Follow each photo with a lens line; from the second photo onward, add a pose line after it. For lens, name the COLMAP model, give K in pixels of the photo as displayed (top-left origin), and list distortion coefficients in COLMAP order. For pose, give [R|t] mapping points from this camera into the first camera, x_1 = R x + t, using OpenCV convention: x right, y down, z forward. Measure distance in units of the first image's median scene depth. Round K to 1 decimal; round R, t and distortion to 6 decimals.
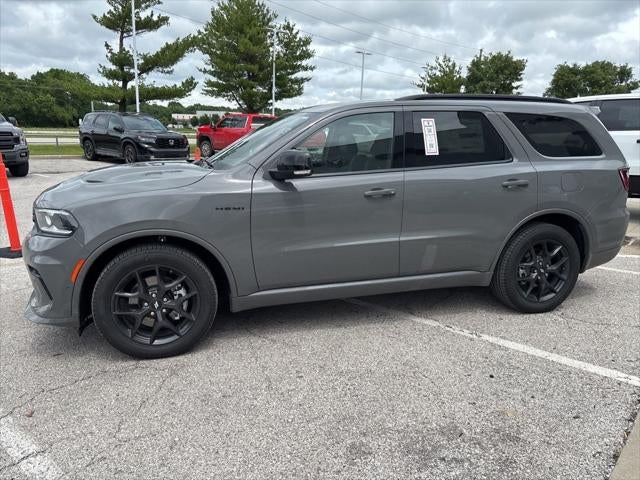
lens RADIAL K [[487.7, 0, 320.0], [0, 487.7, 240.0], [0, 0, 1]] dist [0.042119, -0.046218]
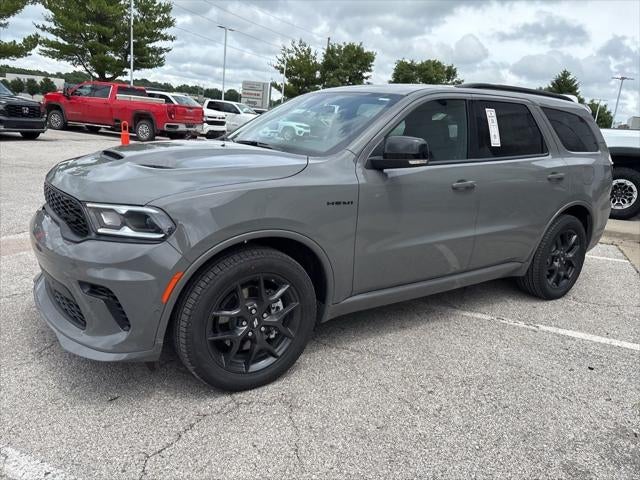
lens RADIAL K [[486.4, 0, 319.6], [0, 486.4, 232.0], [0, 0, 1]] dist [0.046126, -0.053405]
pose [[0.948869, -0.018230, 0.315142, -0.061422], [0.010824, 0.999623, 0.025234, -0.004545], [-0.315483, -0.020533, 0.948709, 0.026754]]
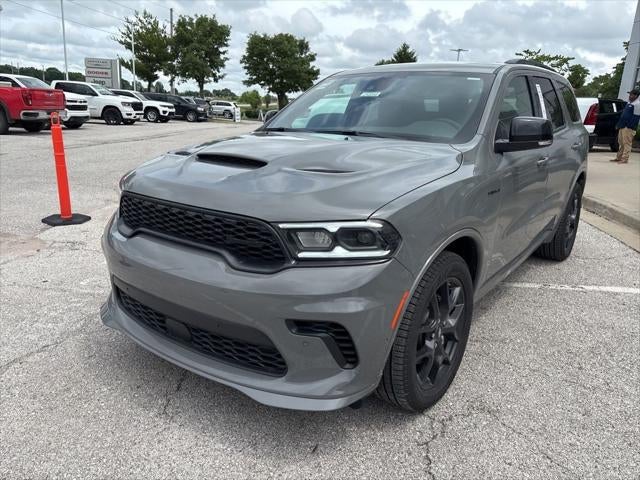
lens RADIAL K [[485.0, 0, 320.0], [0, 485.0, 240.0], [0, 0, 1]] dist [0.050472, -0.059778]
pose [[0.812412, -0.147539, 0.564110, -0.110764], [0.107483, 0.988772, 0.103813, -0.012686], [-0.573092, -0.023707, 0.819148, 0.064403]]
